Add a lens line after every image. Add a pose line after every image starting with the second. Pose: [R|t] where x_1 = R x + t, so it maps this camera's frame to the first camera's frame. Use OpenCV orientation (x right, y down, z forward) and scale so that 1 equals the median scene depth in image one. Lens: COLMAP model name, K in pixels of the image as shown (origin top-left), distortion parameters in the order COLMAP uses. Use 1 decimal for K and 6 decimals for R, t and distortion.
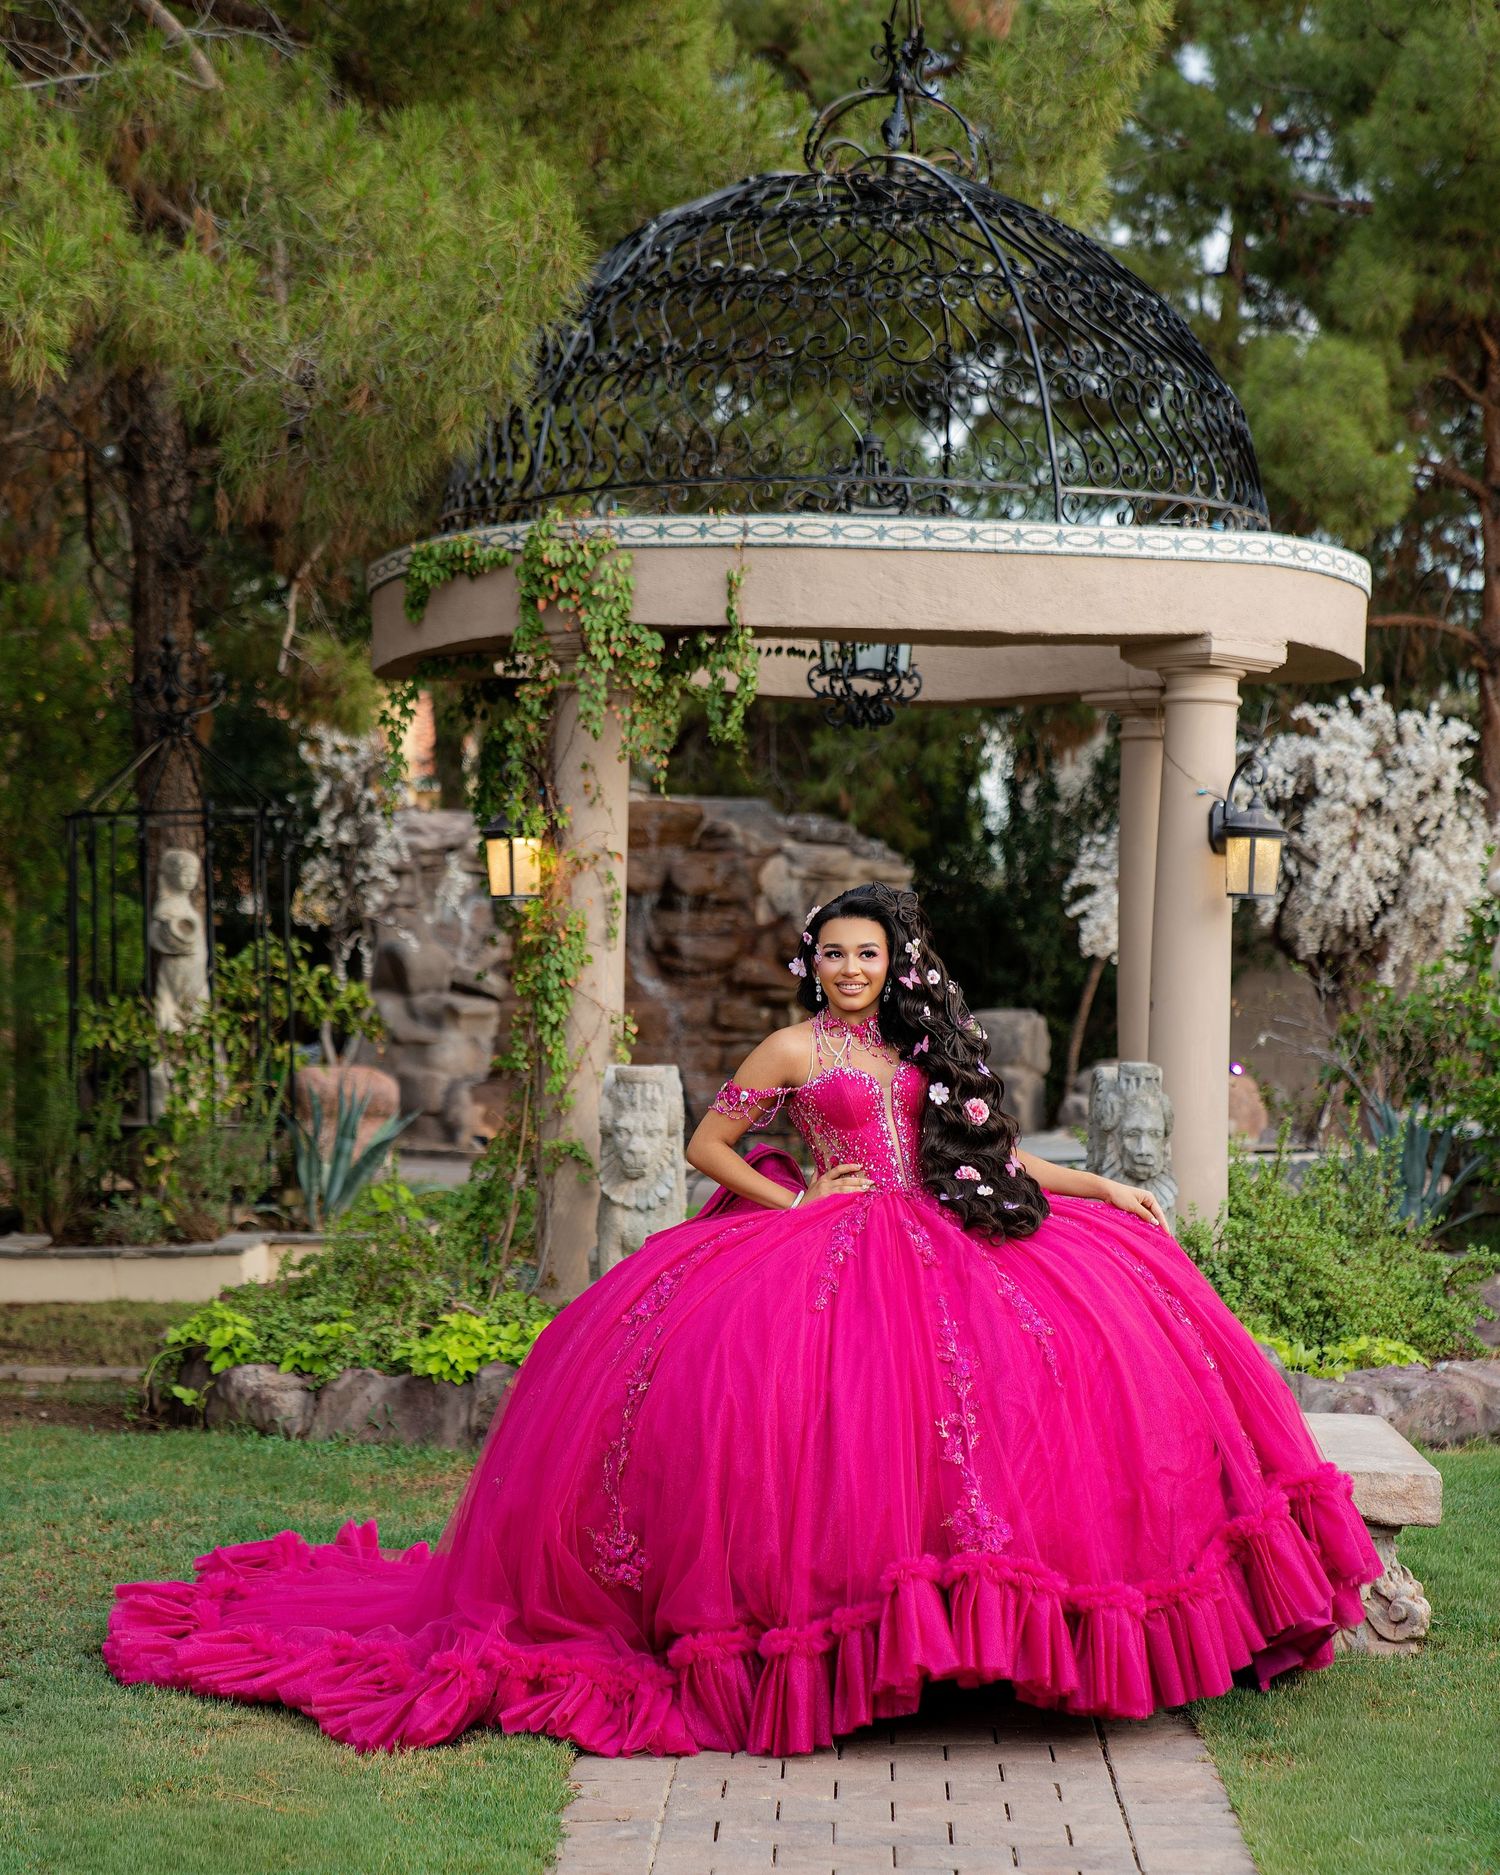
lens RADIAL K [[4164.3, 0, 734.1], [0, 4164.3, 1021.7], [0, 0, 1]] dist [0.038959, 0.202671]
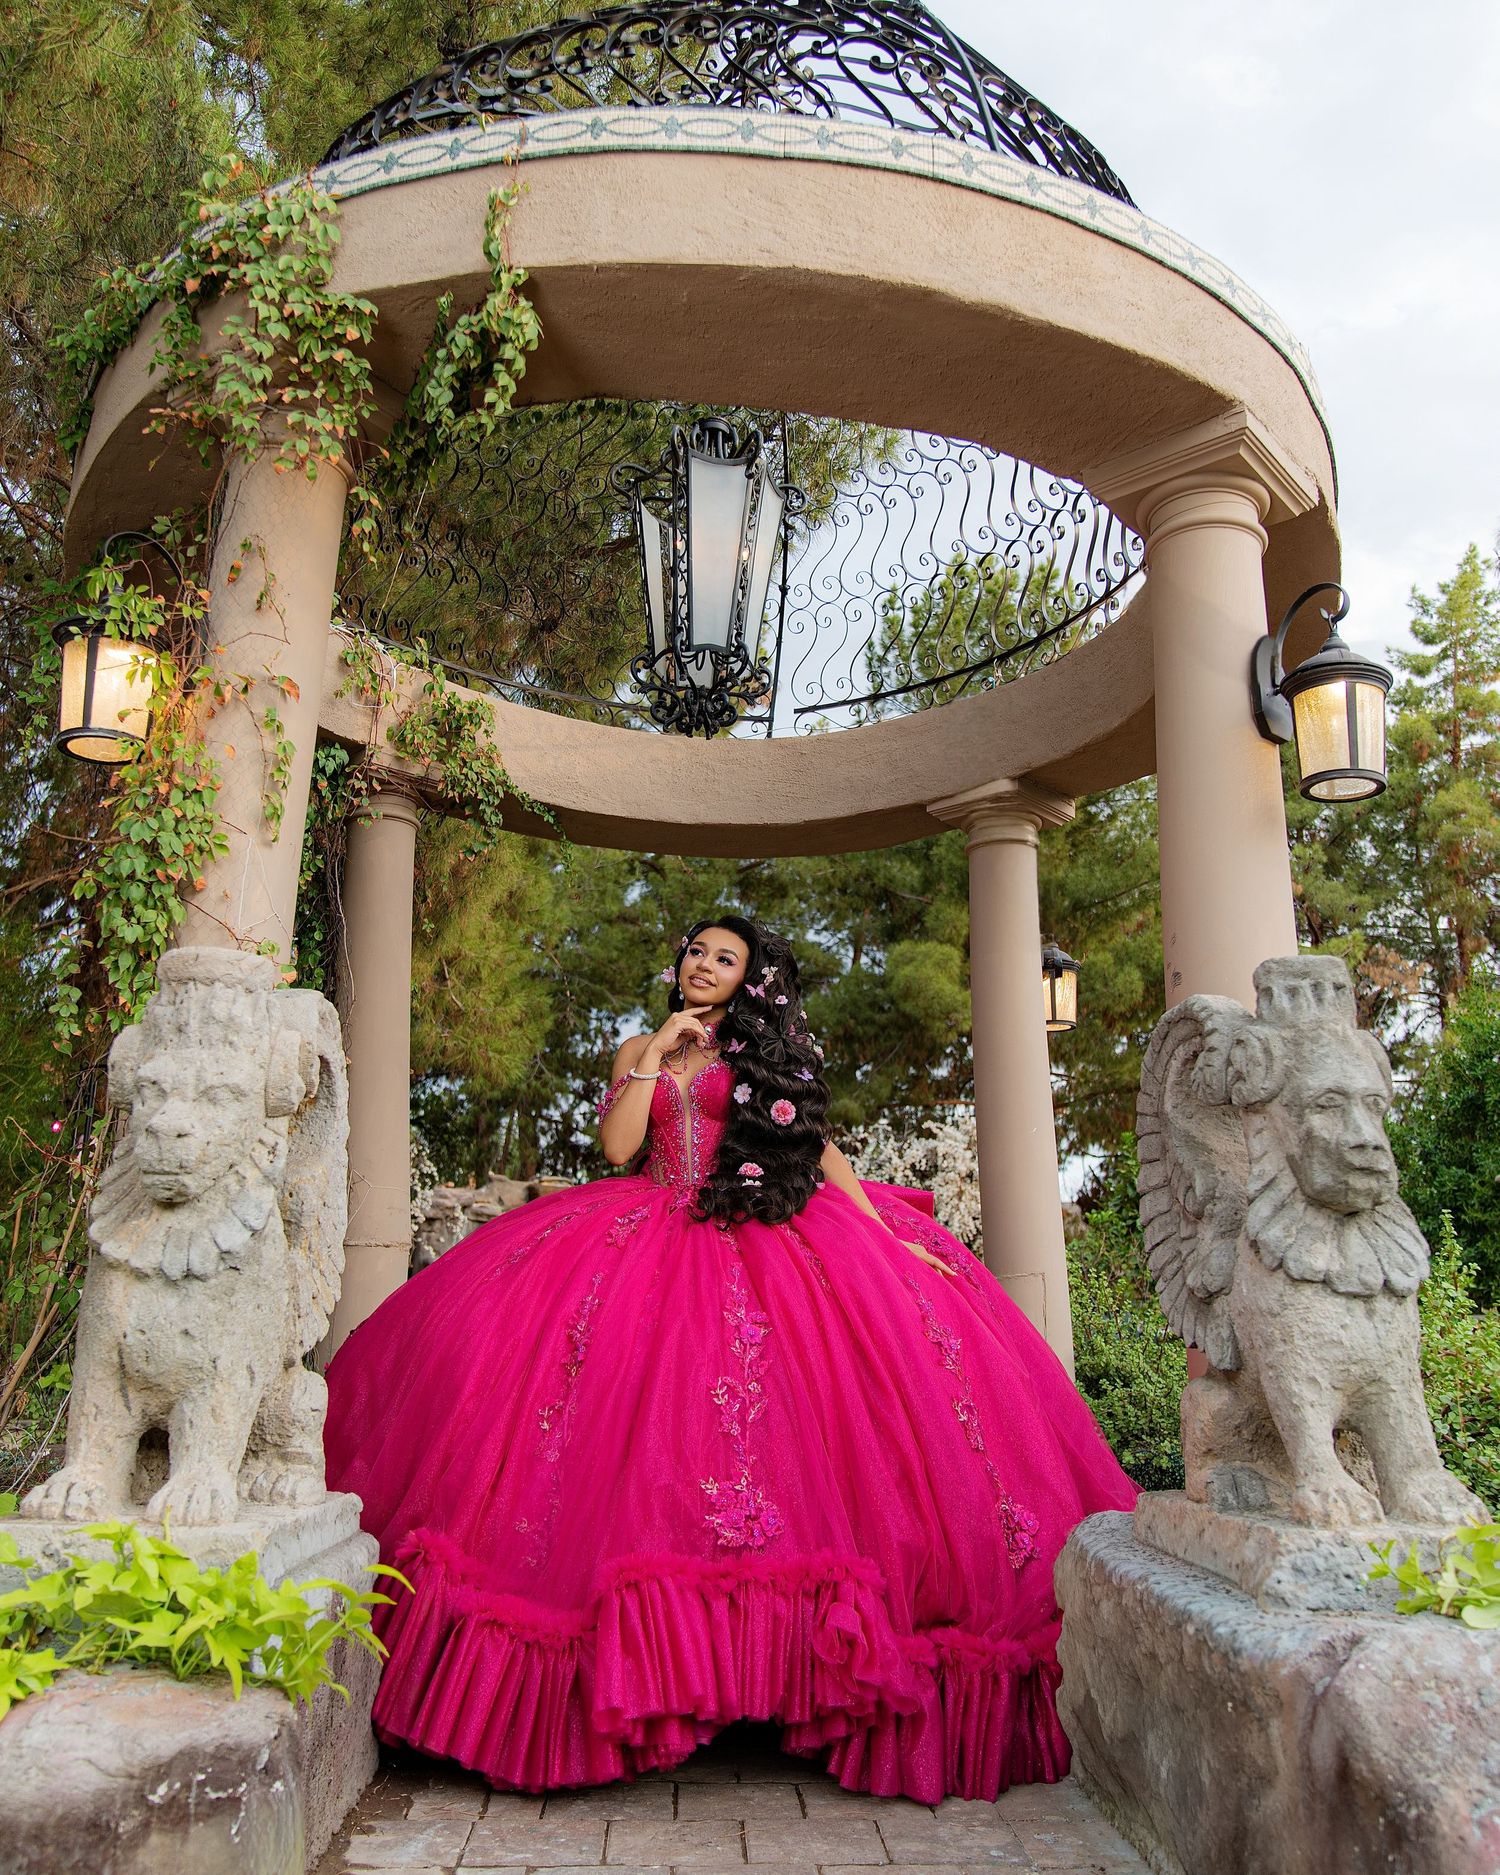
lens RADIAL K [[1431.6, 0, 742.5], [0, 1431.6, 915.9], [0, 0, 1]] dist [-0.010427, -0.003608]
pose [[0.997476, 0.023700, 0.066935, 0.022713], [-0.002989, 0.955836, -0.293885, 0.049604], [-0.070944, 0.292943, 0.953494, 0.810034]]
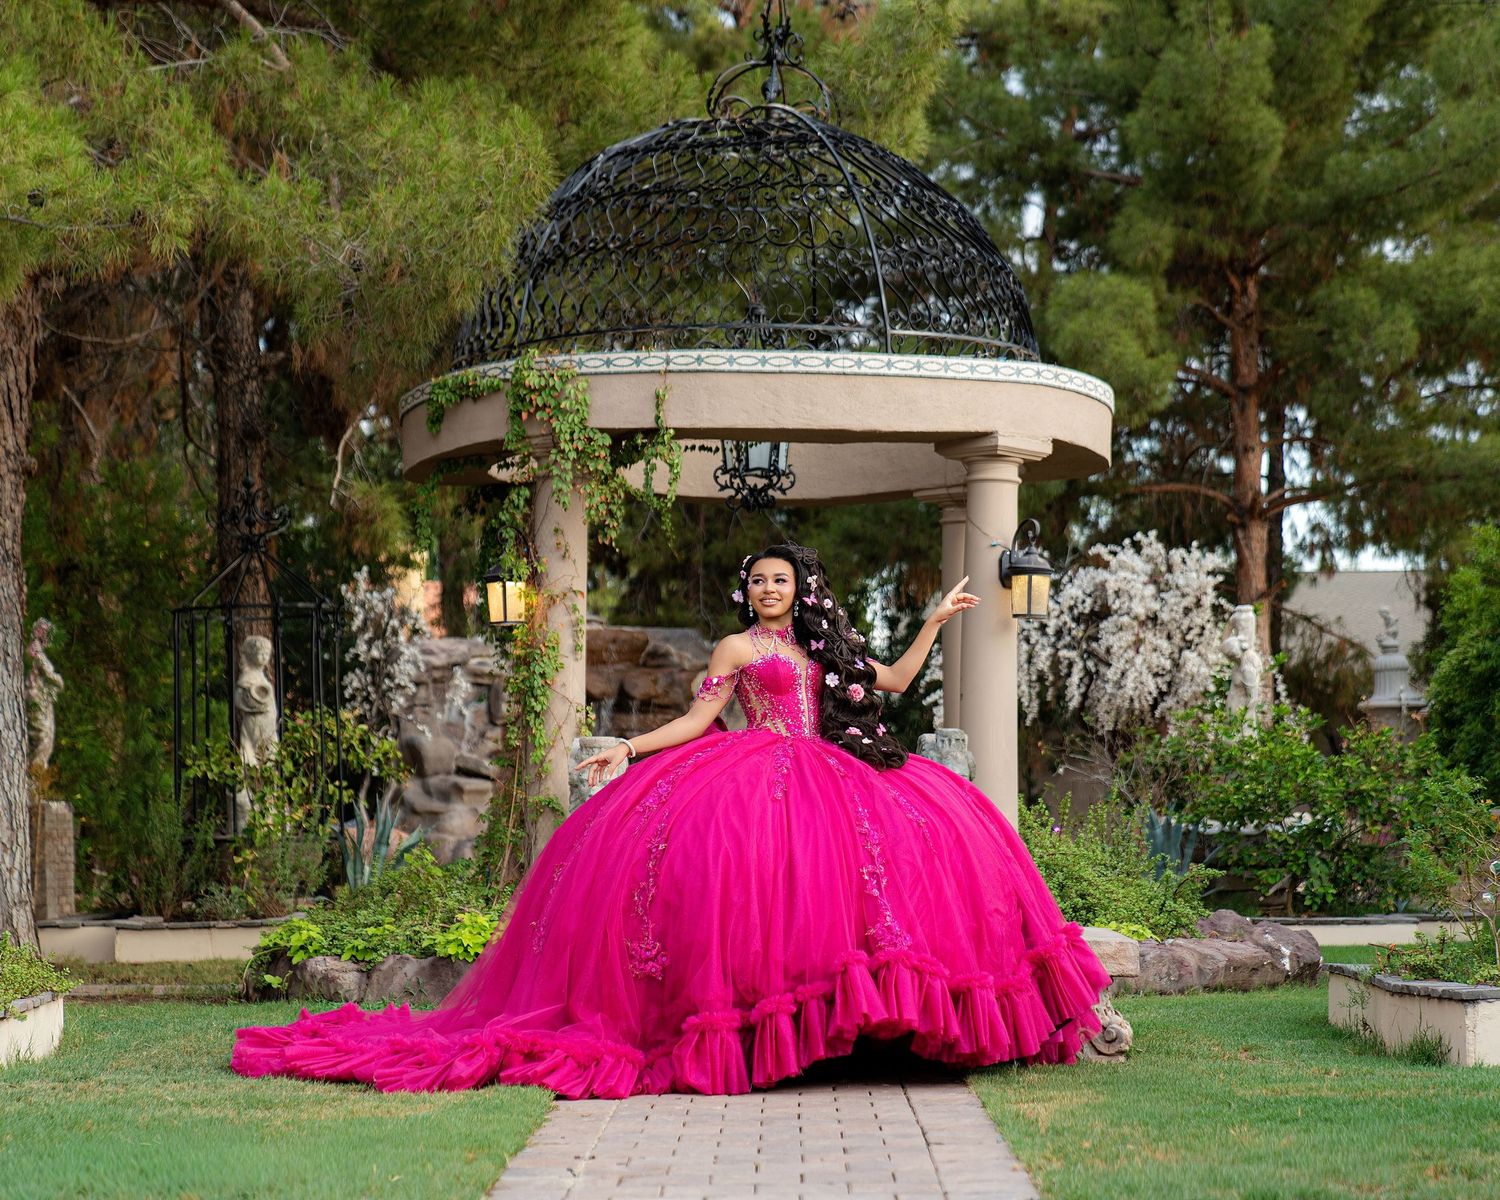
lens RADIAL K [[3331.5, 0, 750.0], [0, 3331.5, 600.0], [0, 0, 1]] dist [0.038959, 0.202671]
pose [[0.999687, -0.012070, 0.021920, 0.004717], [0.013764, 0.996794, -0.078817, 0.051702], [-0.020899, 0.079094, 0.996648, -0.122359]]
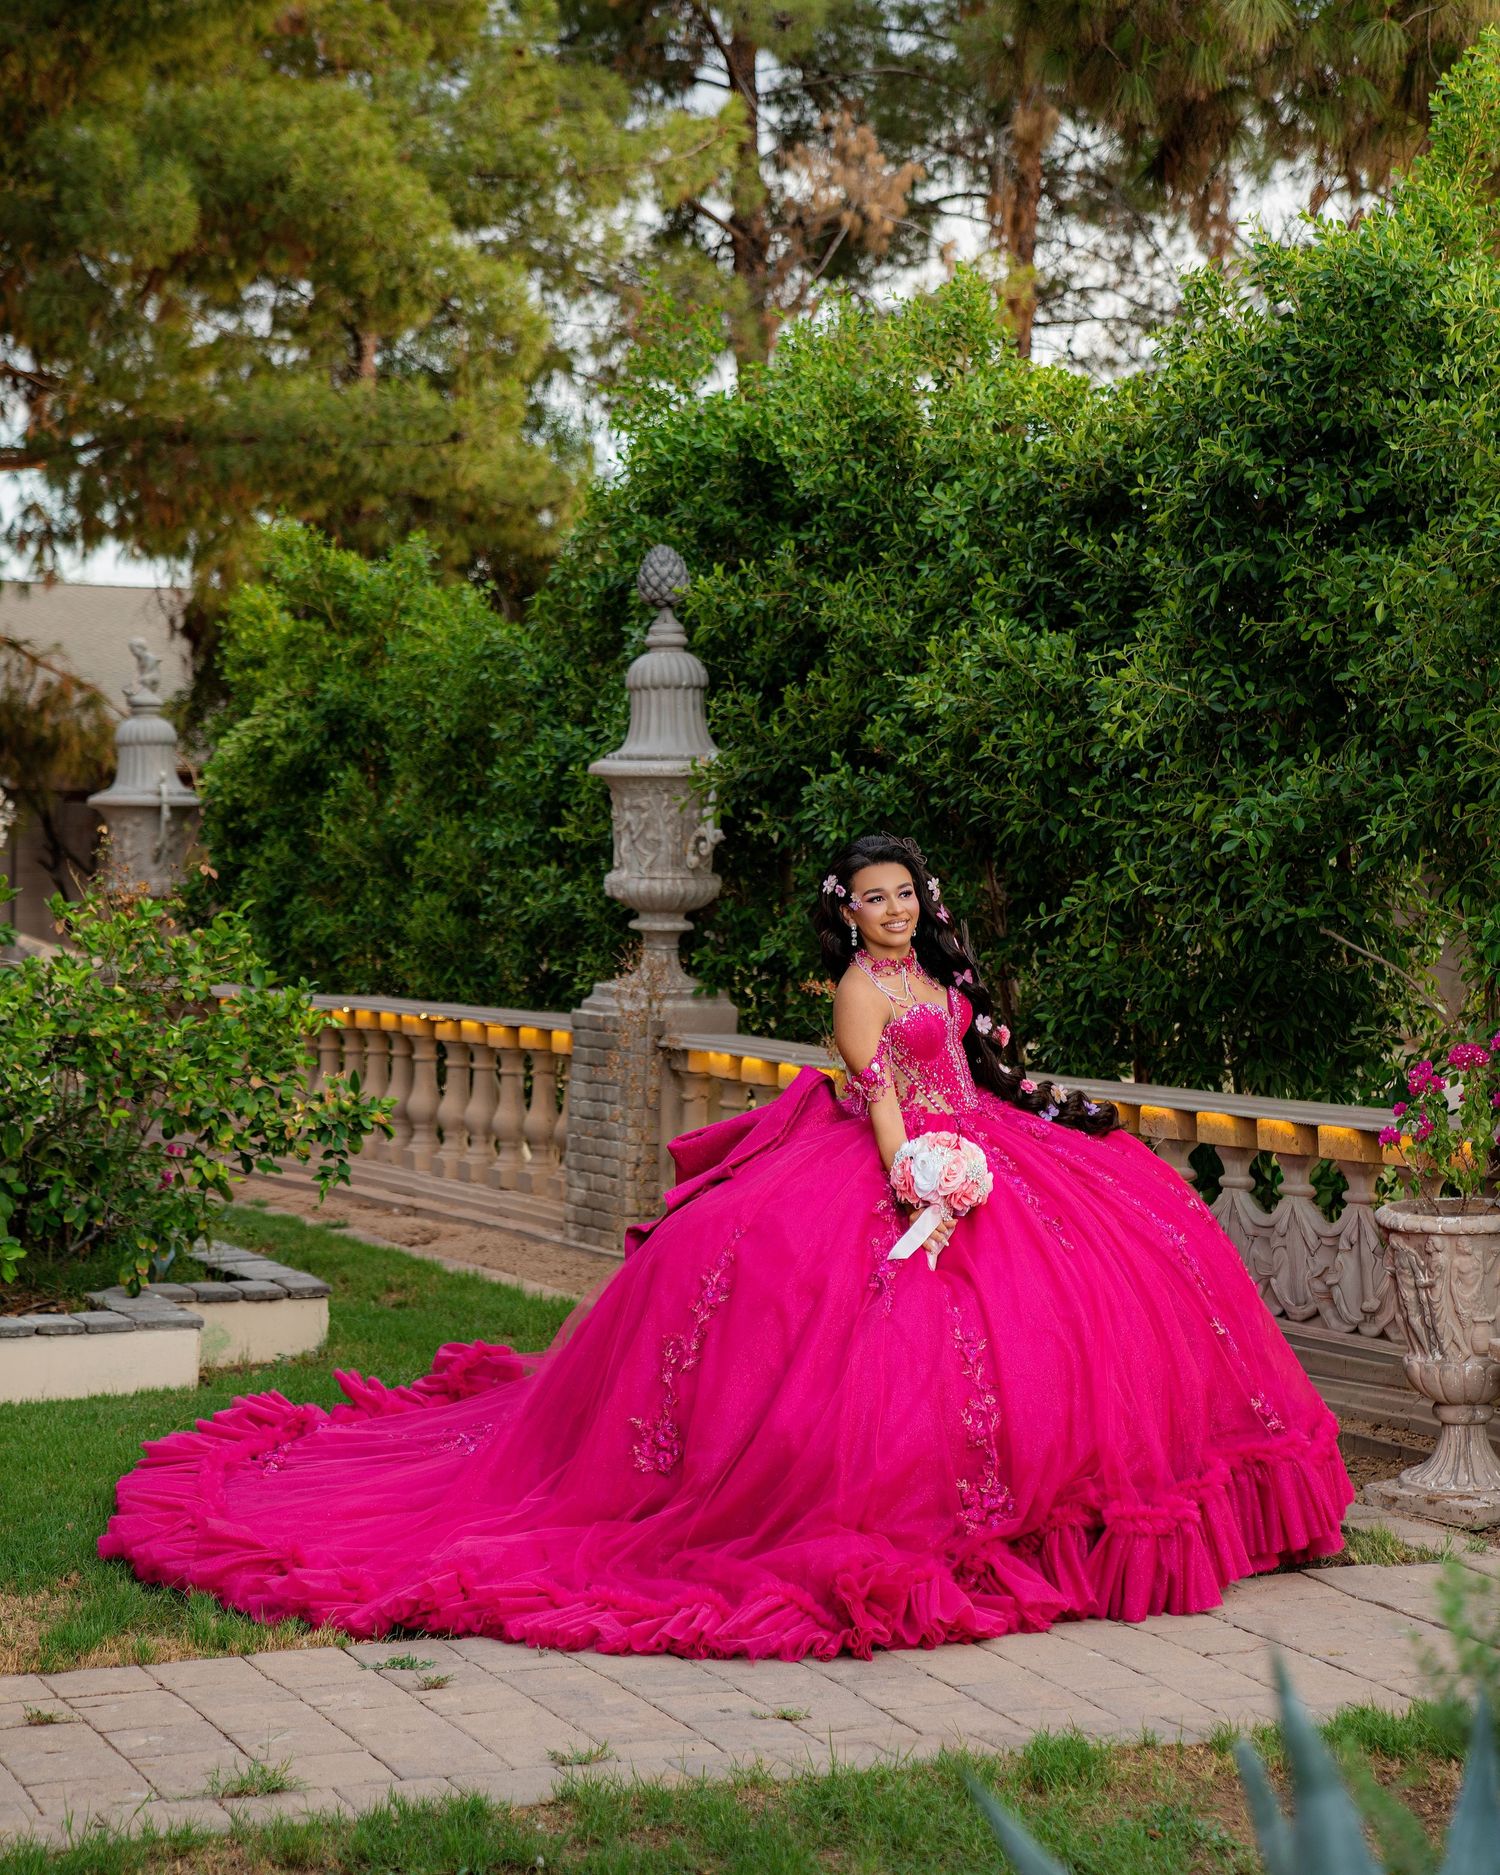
lens RADIAL K [[3483.2, 0, 759.2], [0, 3483.2, 866.0], [0, 0, 1]] dist [0.205815, 0.207725]
pose [[0.924007, 0.008965, 0.382270, 0.159645], [-0.006664, 0.999951, -0.007343, -0.009281], [-0.382317, 0.004237, 0.924022, 0.642750]]
